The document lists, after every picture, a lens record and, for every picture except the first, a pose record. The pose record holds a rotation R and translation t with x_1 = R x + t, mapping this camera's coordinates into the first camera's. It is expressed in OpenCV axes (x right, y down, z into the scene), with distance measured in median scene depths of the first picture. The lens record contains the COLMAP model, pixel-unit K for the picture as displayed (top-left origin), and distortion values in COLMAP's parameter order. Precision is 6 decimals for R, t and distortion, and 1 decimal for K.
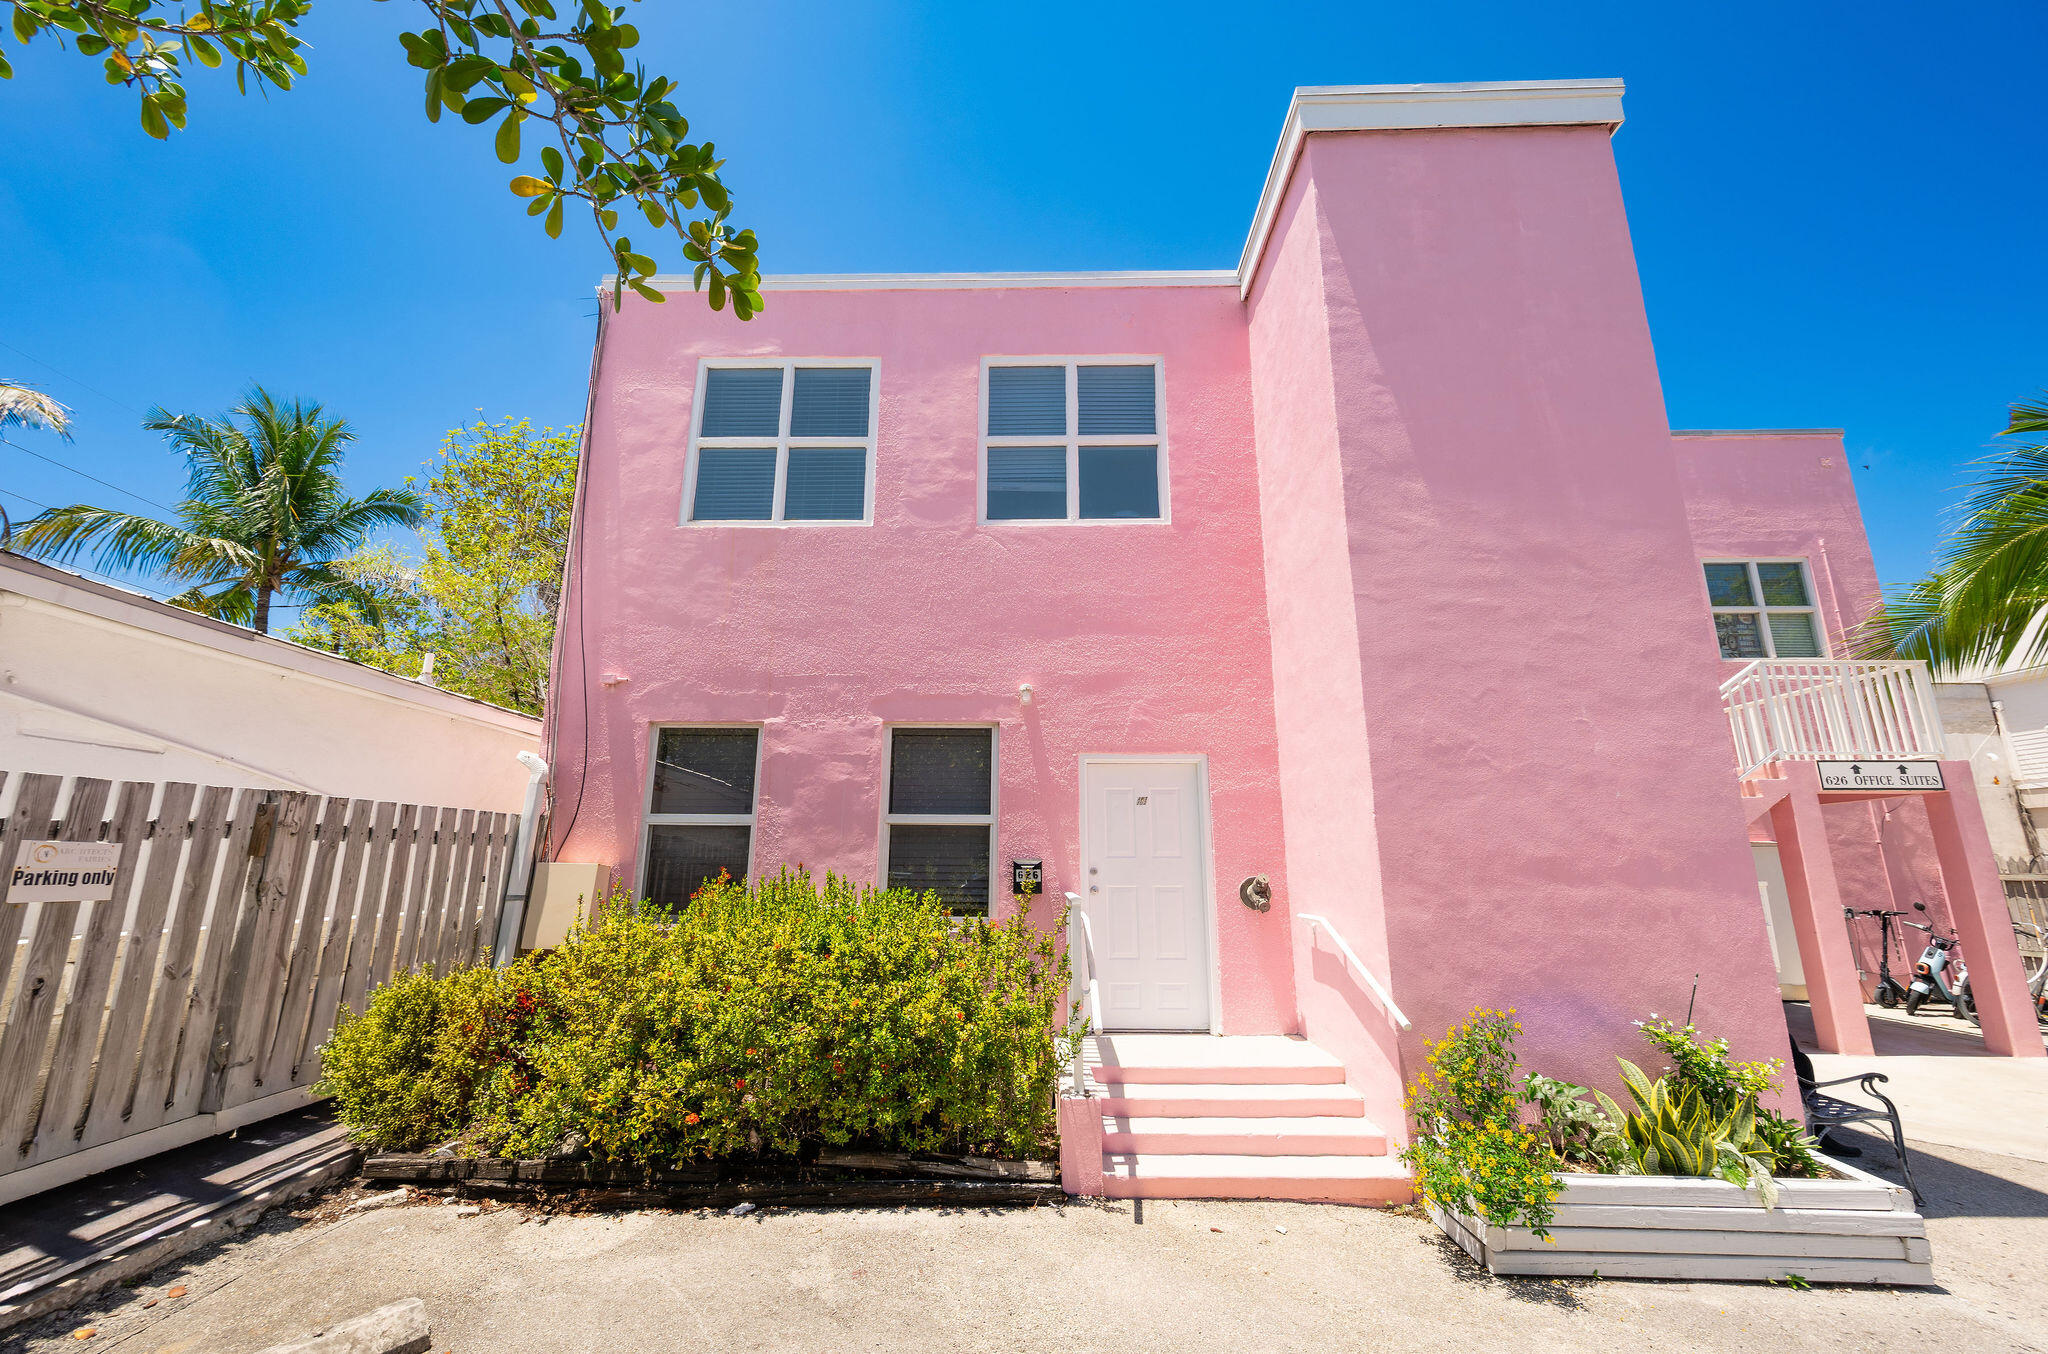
lens RADIAL K [[822.8, 0, 1022.0], [0, 822.8, 673.6], [0, 0, 1]] dist [0.000702, -0.000006]
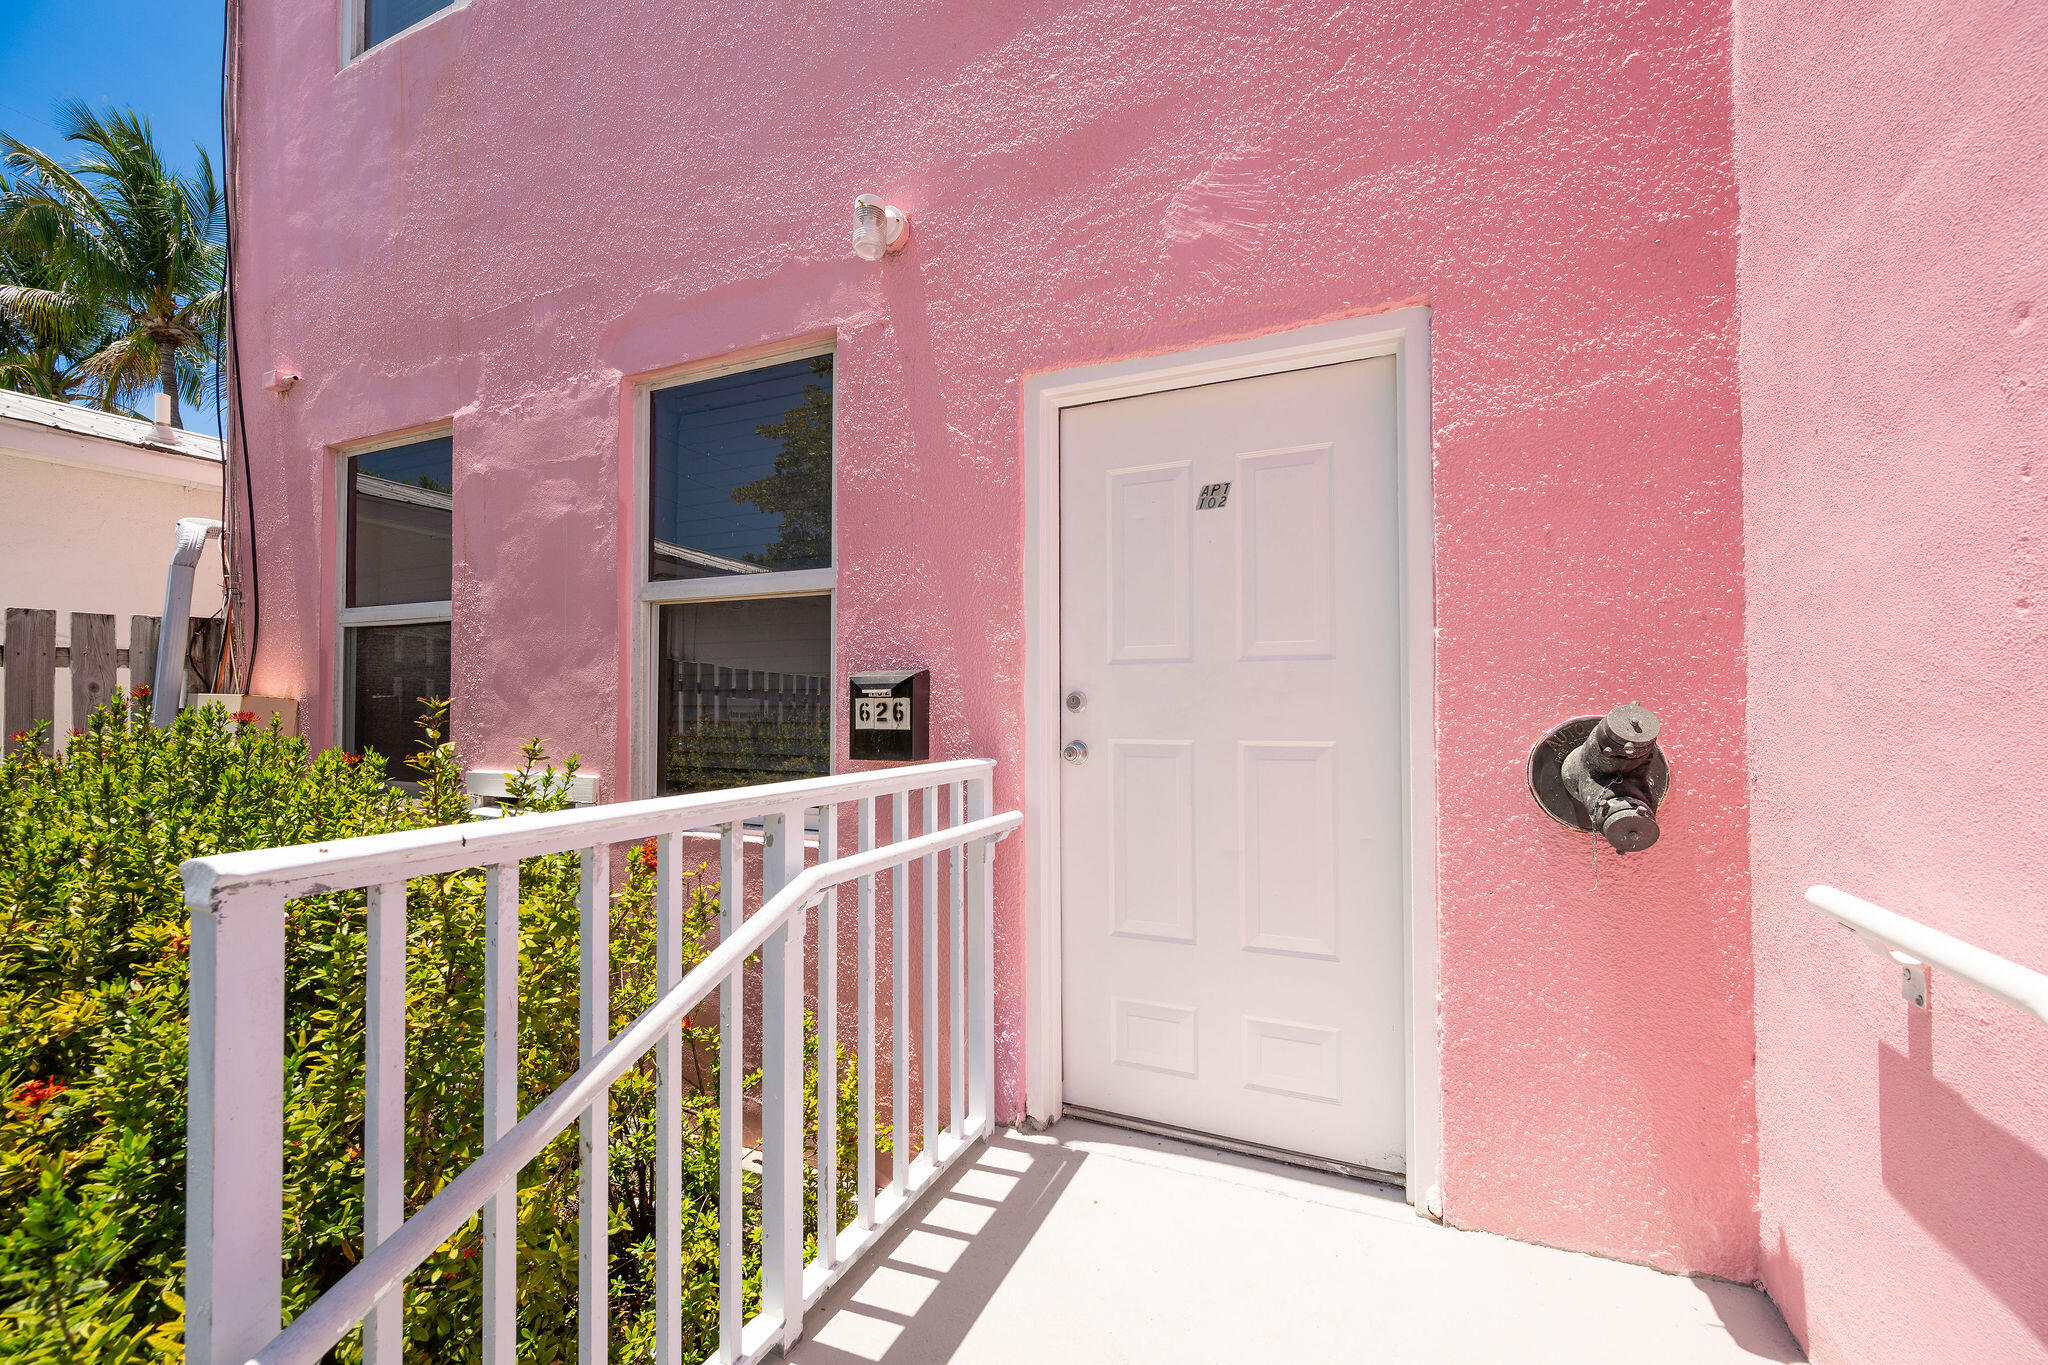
lens RADIAL K [[812.6, 0, 1022.2], [0, 812.6, 690.1], [0, 0, 1]] dist [-0.001895, -0.000068]
pose [[0.924475, -0.011621, -0.381066, 0.200280], [0.094024, 0.975610, 0.198353, 0.159868], [0.369467, -0.219202, 0.903020, 0.659137]]
